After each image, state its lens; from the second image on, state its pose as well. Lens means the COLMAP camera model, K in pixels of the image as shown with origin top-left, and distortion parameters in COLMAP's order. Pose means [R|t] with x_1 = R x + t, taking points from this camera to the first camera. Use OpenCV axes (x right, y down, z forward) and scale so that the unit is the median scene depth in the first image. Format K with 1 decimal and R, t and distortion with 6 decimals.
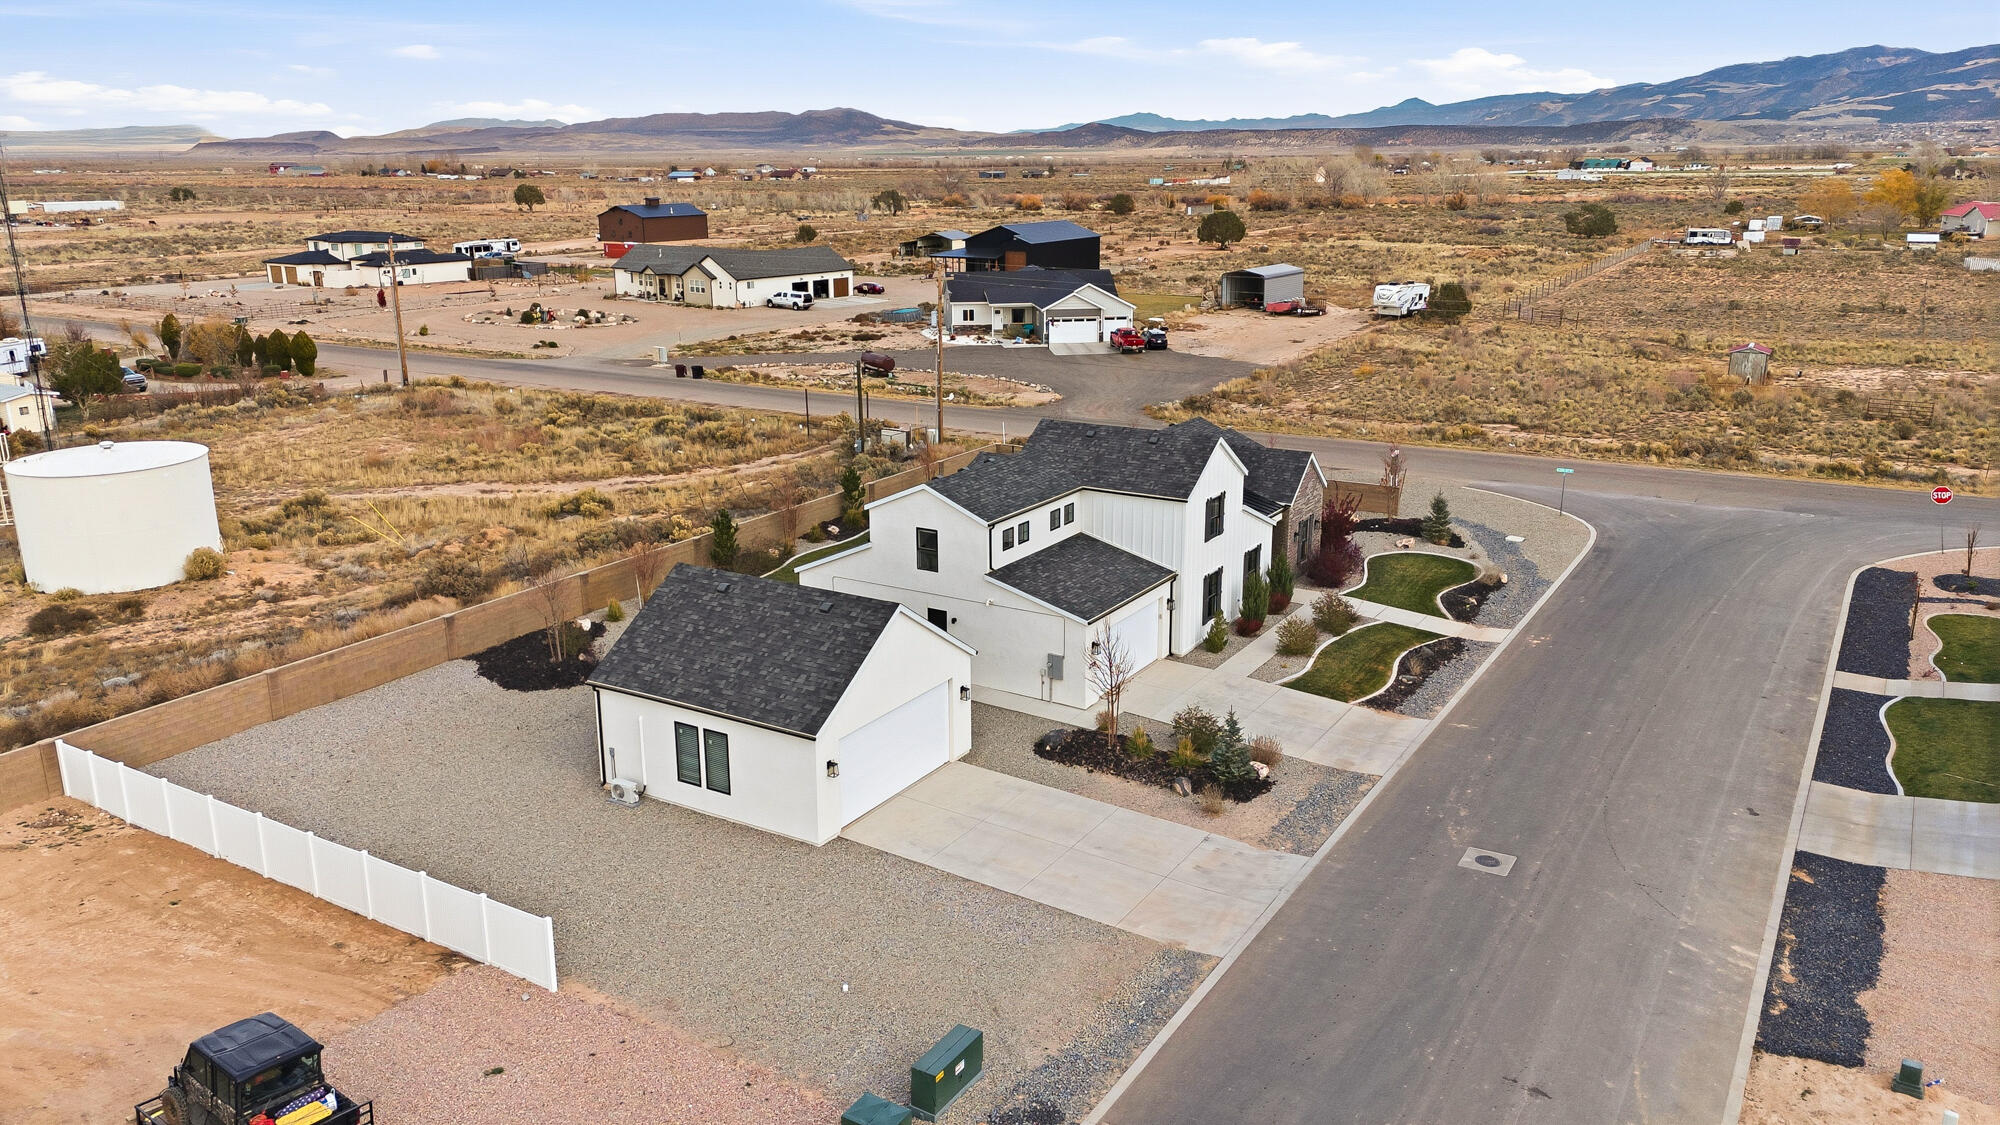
lens RADIAL K [[1465.7, 0, 1003.5], [0, 1465.7, 527.7], [0, 0, 1]] dist [0.079780, -0.078169]
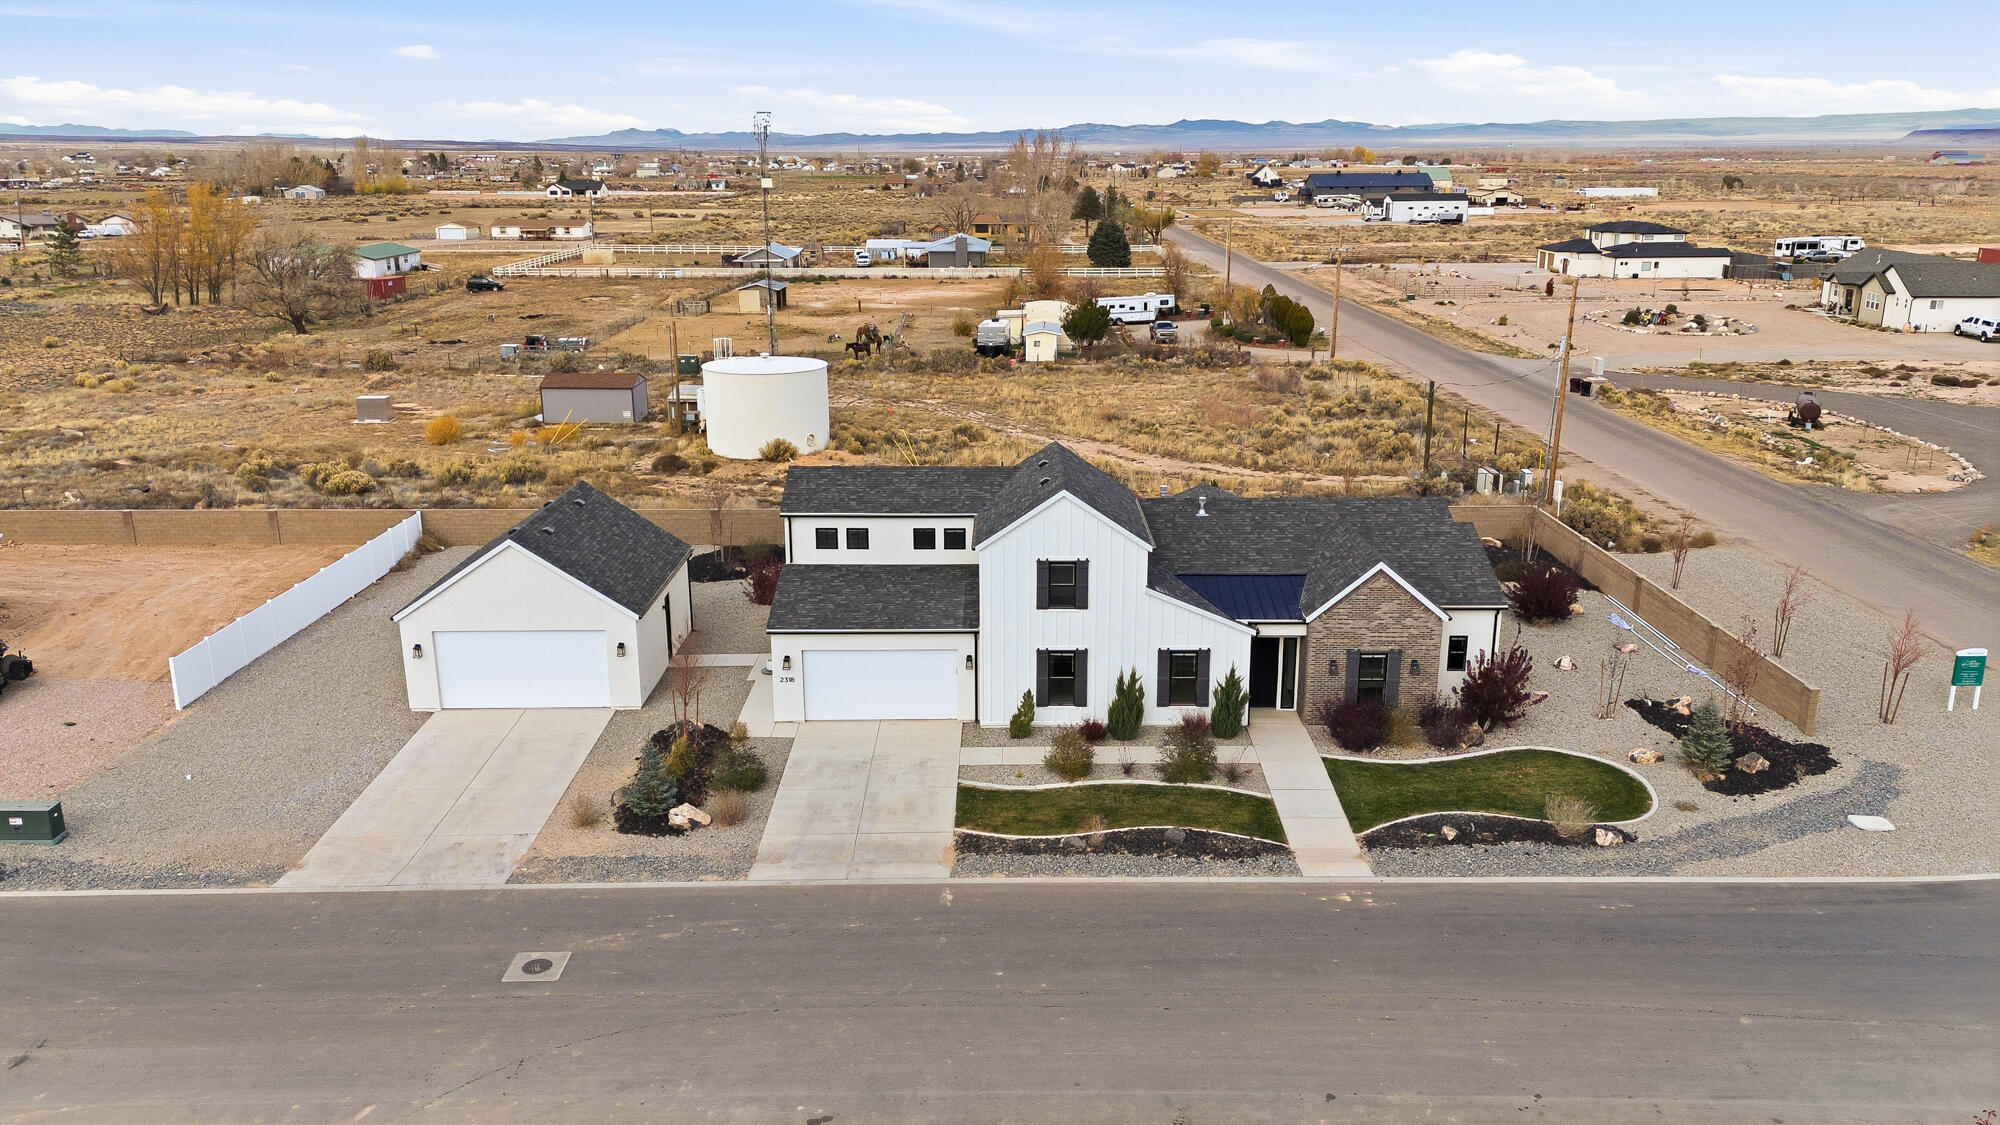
lens RADIAL K [[1465.7, 0, 1003.5], [0, 1465.7, 527.7], [0, 0, 1]] dist [0.079780, -0.078169]
pose [[0.526829, 0.216496, -0.821937, 0.812893], [-0.210576, 0.970116, 0.120555, -0.133094], [0.823474, 0.109568, 0.556674, 0.516479]]
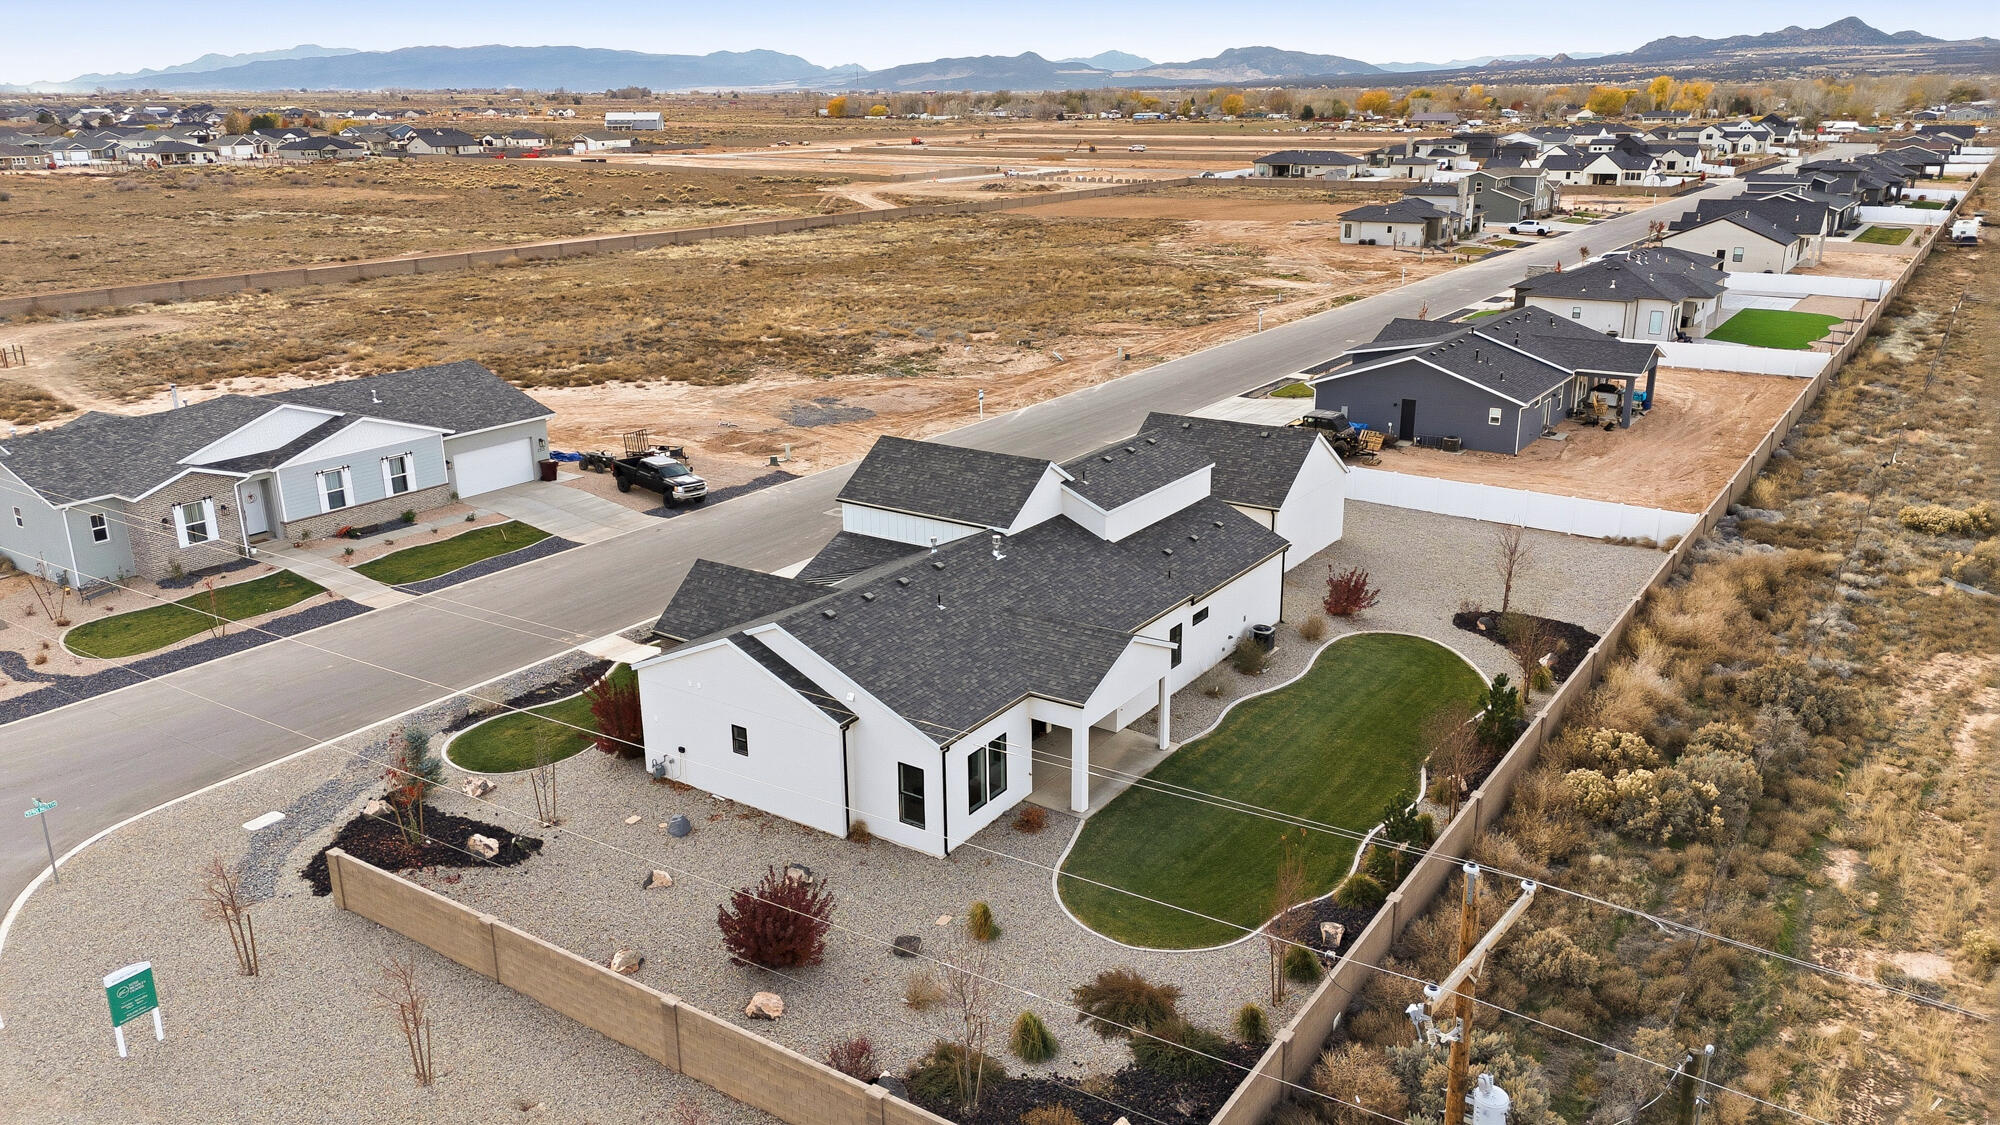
lens RADIAL K [[1465.7, 0, 1003.5], [0, 1465.7, 527.7], [0, 0, 1]] dist [0.079780, -0.078169]
pose [[-0.998760, 0.000930, 0.049769, 0.007043], [0.026098, 0.861181, 0.507627, -0.534499], [-0.042388, 0.508297, -0.860138, 1.934286]]
